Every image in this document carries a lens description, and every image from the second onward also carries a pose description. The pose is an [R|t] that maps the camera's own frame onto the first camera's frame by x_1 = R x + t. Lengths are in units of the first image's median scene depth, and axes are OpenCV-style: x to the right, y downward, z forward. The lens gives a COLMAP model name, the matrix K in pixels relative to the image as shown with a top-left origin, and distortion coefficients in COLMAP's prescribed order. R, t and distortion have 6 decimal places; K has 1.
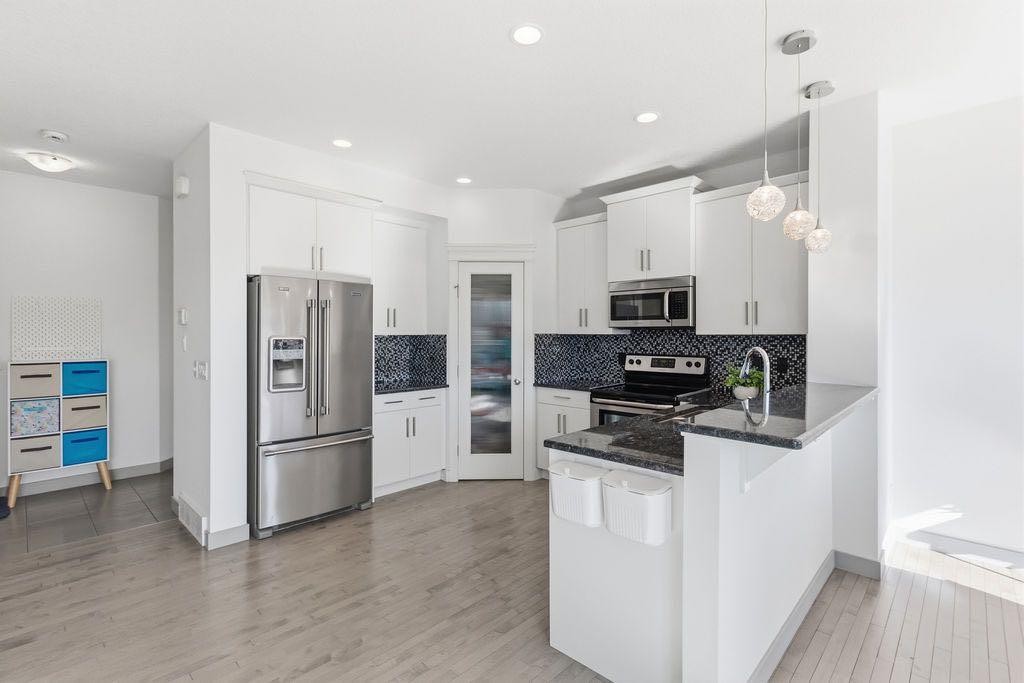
lens RADIAL K [[477.1, 0, 519.1], [0, 477.1, 333.8], [0, 0, 1]] dist [0.001642, -0.002420]
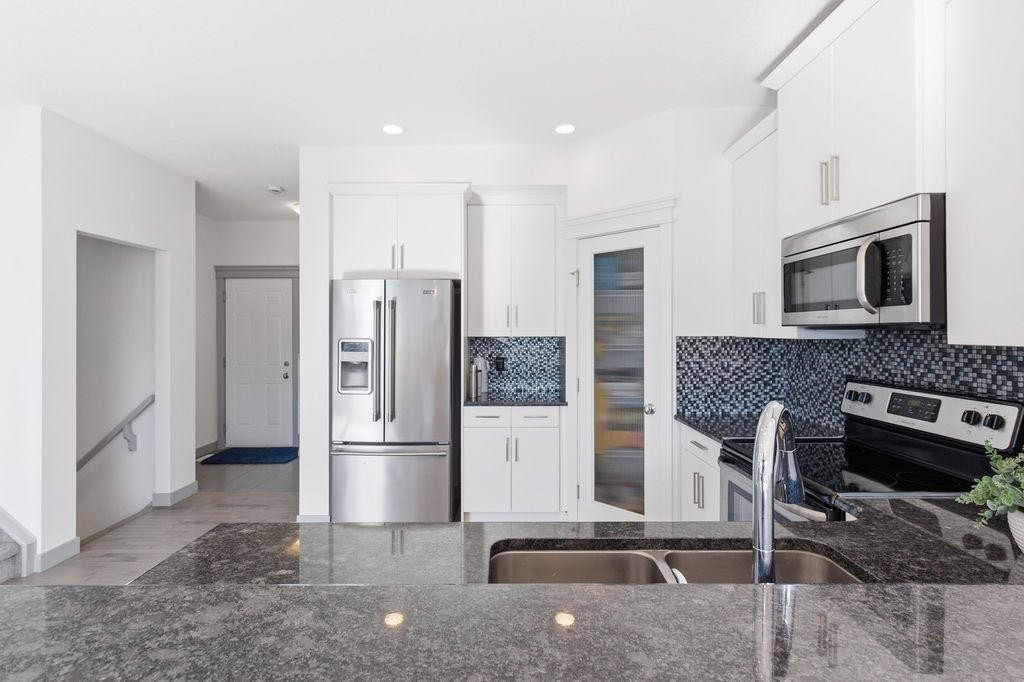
lens RADIAL K [[477.1, 0, 510.6], [0, 477.1, 325.6], [0, 0, 1]] dist [0.001642, -0.002420]
pose [[0.683629, -0.008328, -0.729782, 0.374059], [0.001070, 0.999945, -0.010408, -0.008771], [0.729829, 0.006334, 0.683601, 0.443085]]
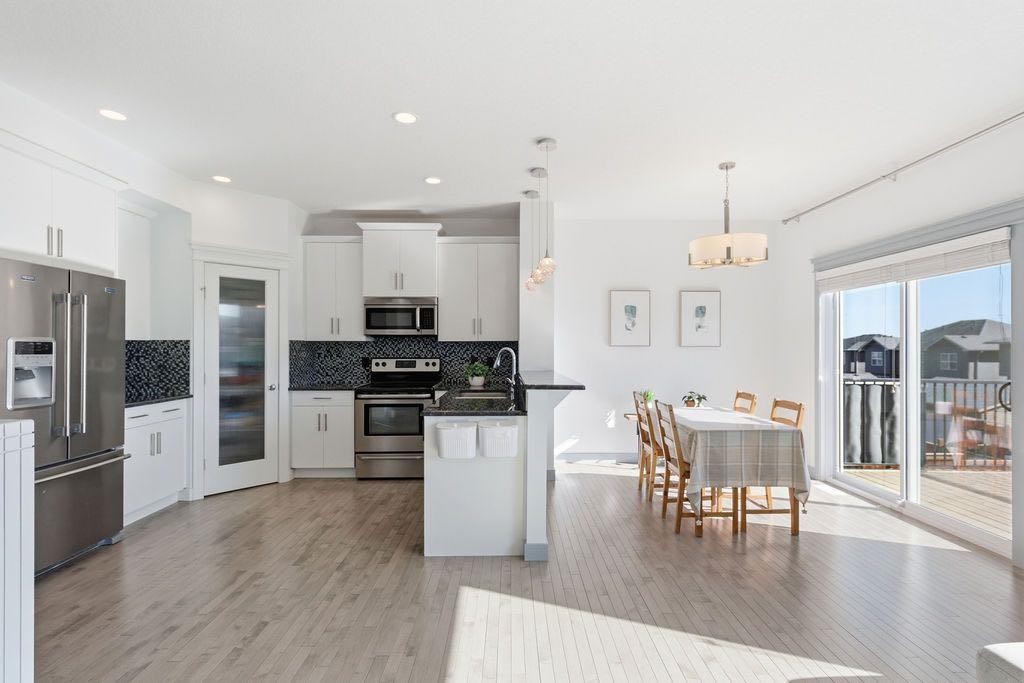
lens RADIAL K [[477.1, 0, 518.0], [0, 477.1, 344.9], [0, 0, 1]] dist [0.001642, -0.002420]
pose [[0.714158, 0.002910, 0.699978, -0.371186], [0.001139, 0.999985, -0.005319, 0.017804], [-0.699983, 0.004595, 0.714144, -0.104012]]
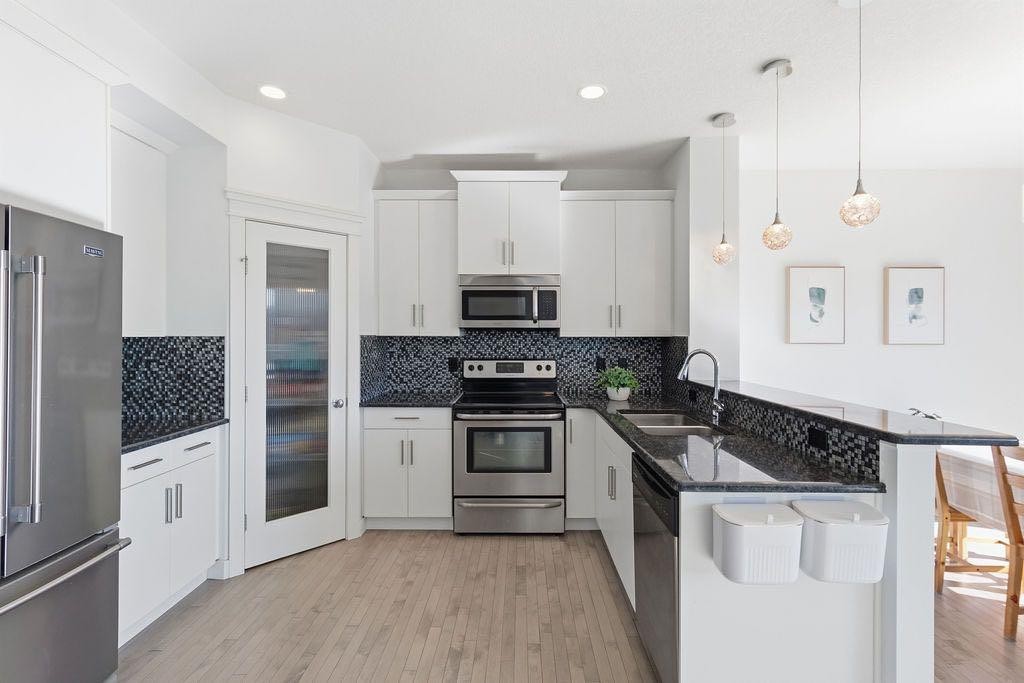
lens RADIAL K [[477.1, 0, 514.3], [0, 477.1, 334.6], [0, 0, 1]] dist [0.001642, -0.002420]
pose [[0.733859, 0.003817, 0.679291, -0.317603], [-0.002103, 0.999992, -0.003346, 0.000646], [-0.679298, 0.001027, 0.733862, 0.328654]]
